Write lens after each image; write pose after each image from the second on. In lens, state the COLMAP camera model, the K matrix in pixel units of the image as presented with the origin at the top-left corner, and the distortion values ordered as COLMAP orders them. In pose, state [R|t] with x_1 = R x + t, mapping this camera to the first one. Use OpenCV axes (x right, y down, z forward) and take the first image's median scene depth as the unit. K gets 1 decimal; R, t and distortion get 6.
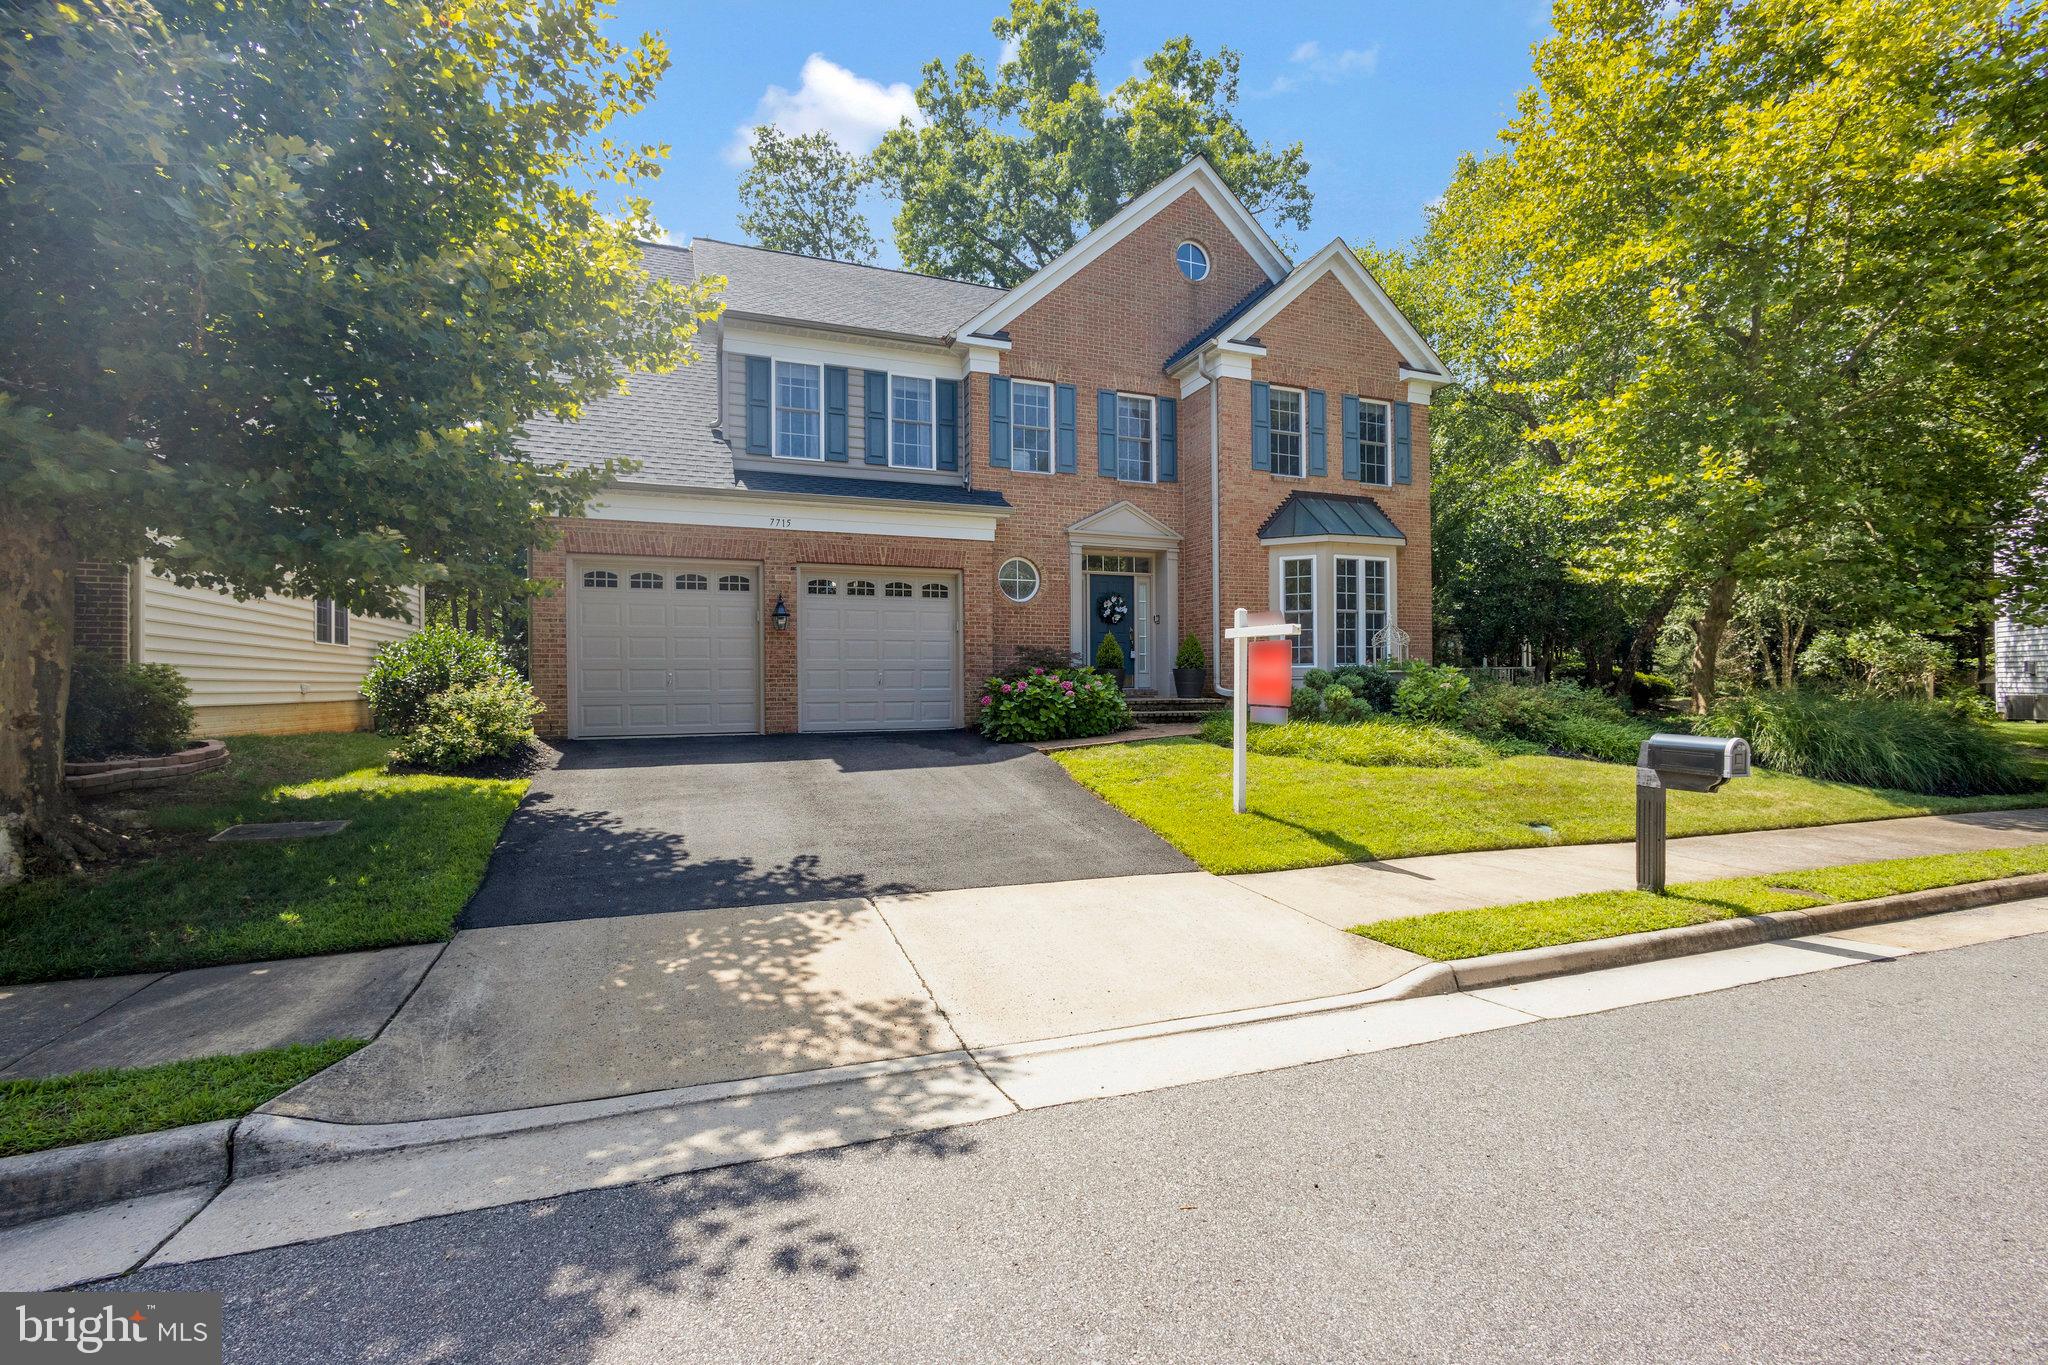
lens RADIAL K [[953.9, 0, 1019.9], [0, 953.9, 689.6], [0, 0, 1]] dist [-0.003318, 0.001125]
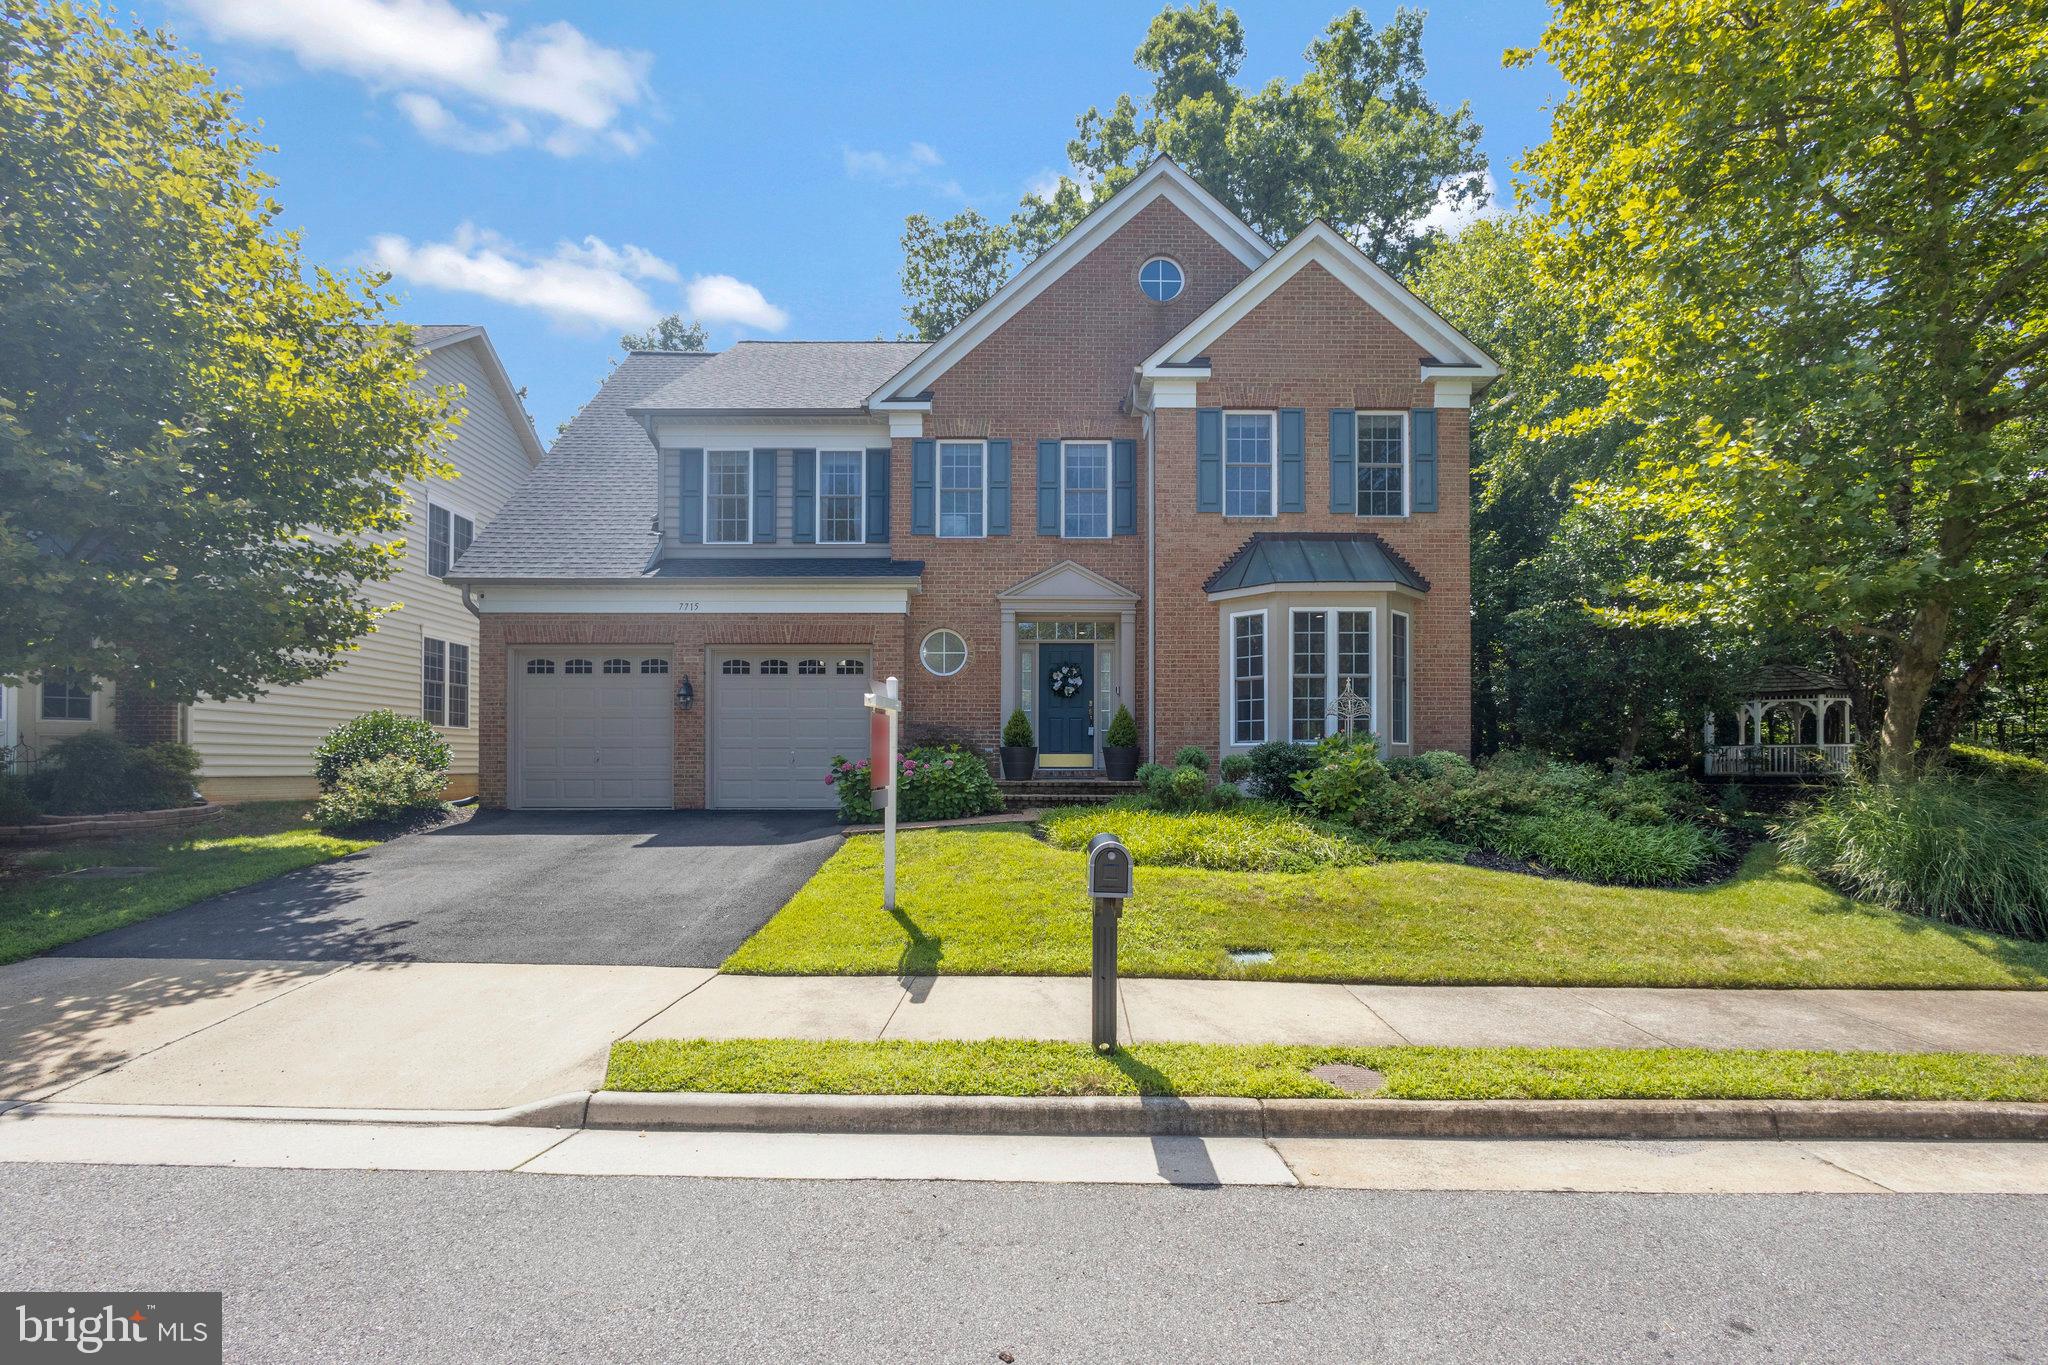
lens RADIAL K [[979.7, 0, 989.9], [0, 979.7, 763.8], [0, 0, 1]] dist [-0.002664, -0.000271]
pose [[0.922273, 0.006249, -0.386489, 0.420452], [-0.009041, 0.999945, -0.005407, -0.000604], [0.386434, 0.008481, 0.922278, 0.128521]]
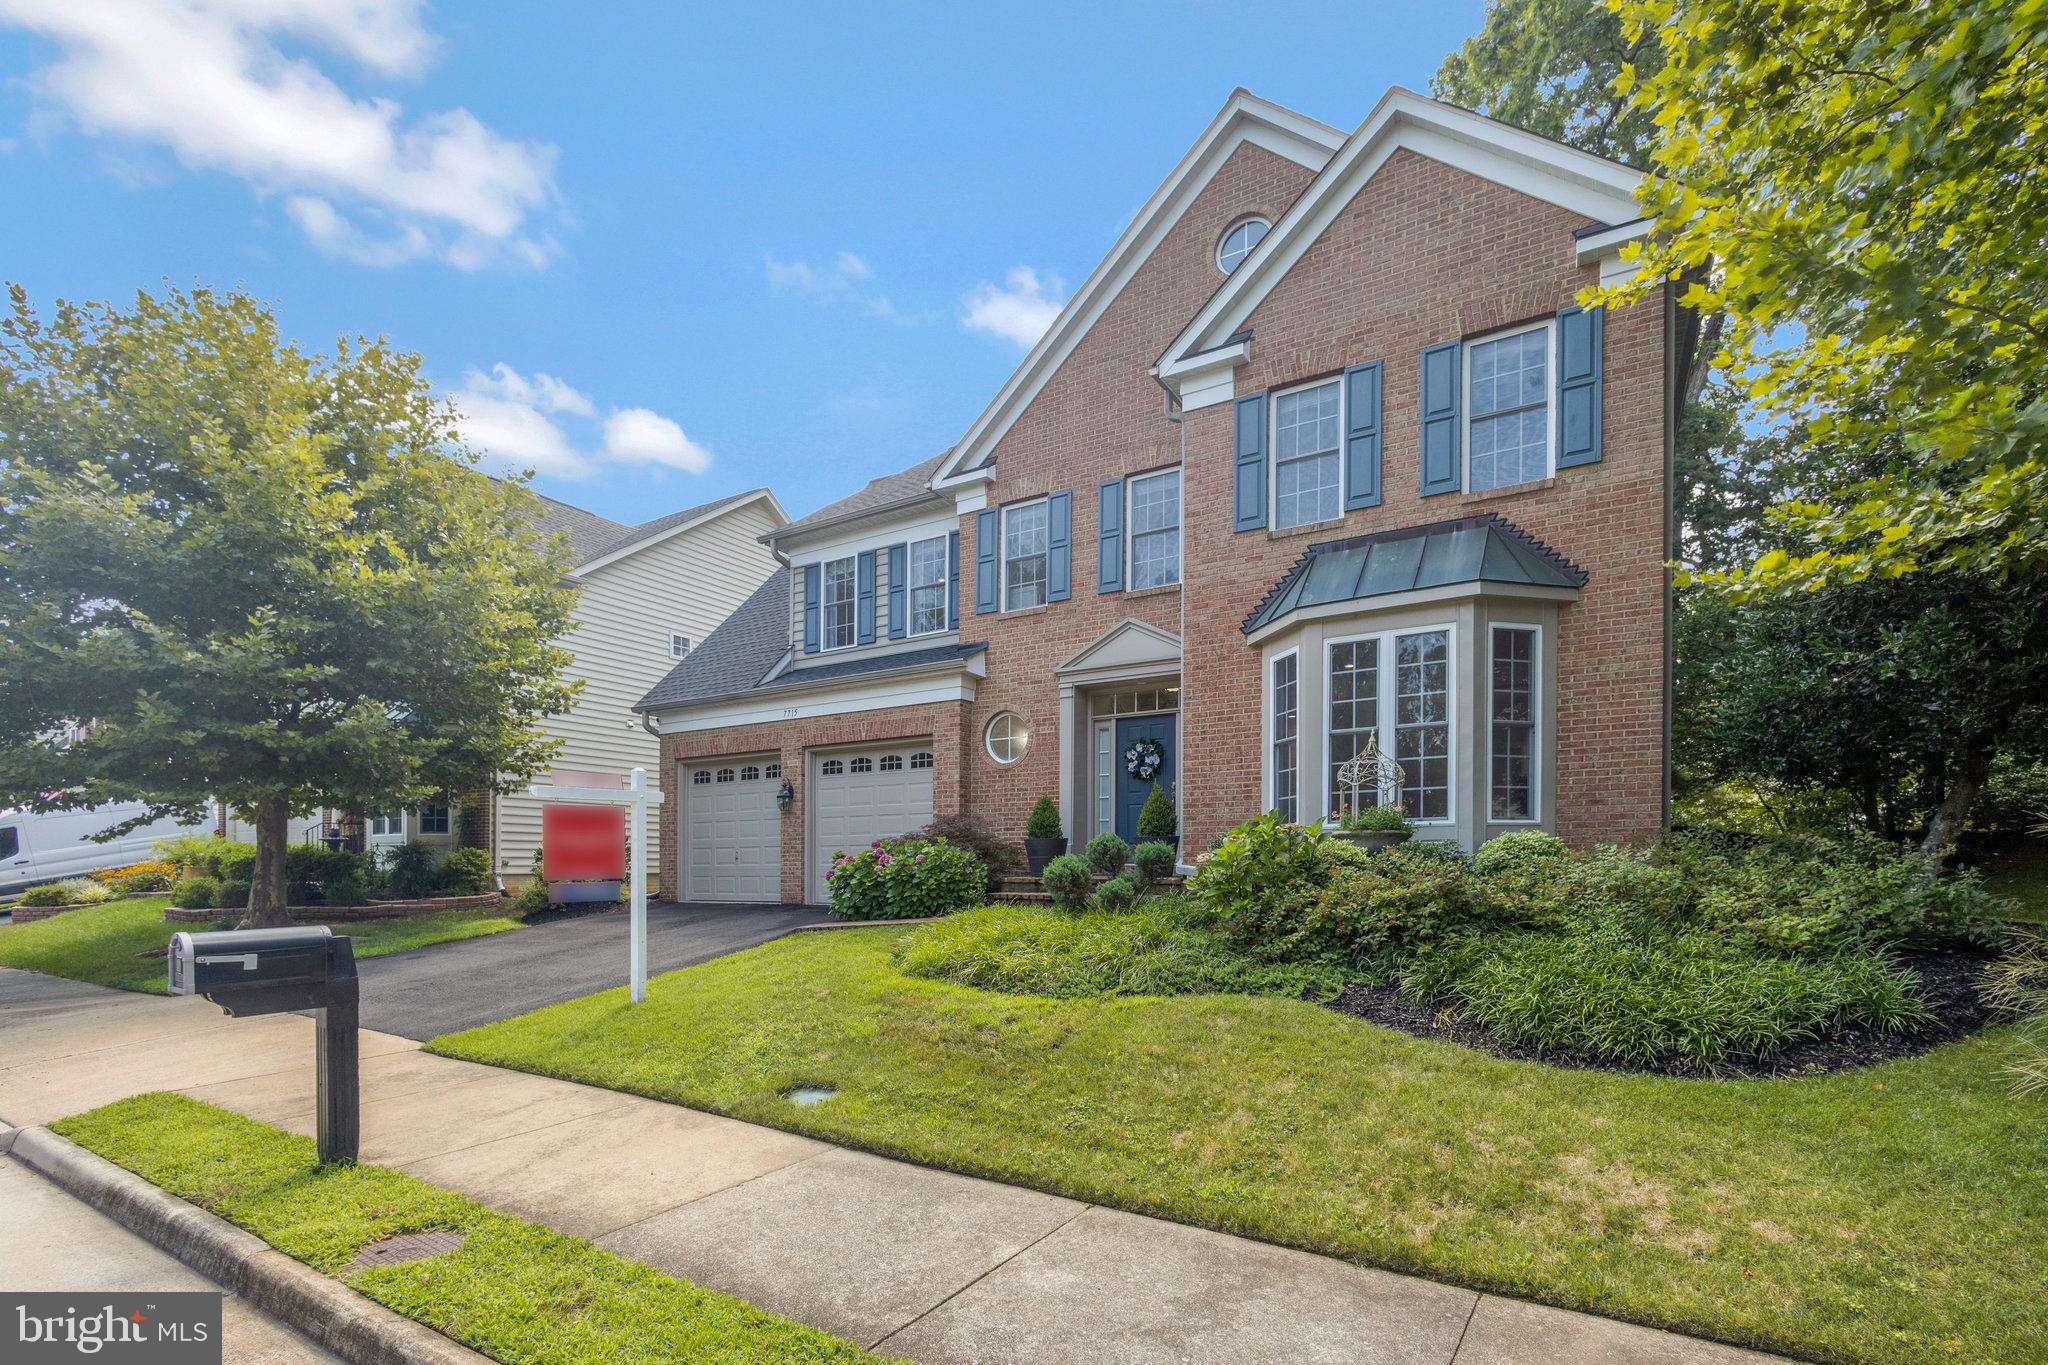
lens RADIAL K [[964.7, 0, 945.2], [0, 964.7, 870.2], [0, 0, 1]] dist [-0.001819, -0.000231]
pose [[0.563821, 0.006351, -0.825872, 0.699354], [-0.004986, 0.999978, 0.004286, 0.001491], [0.825882, 0.001701, 0.563841, 0.466539]]
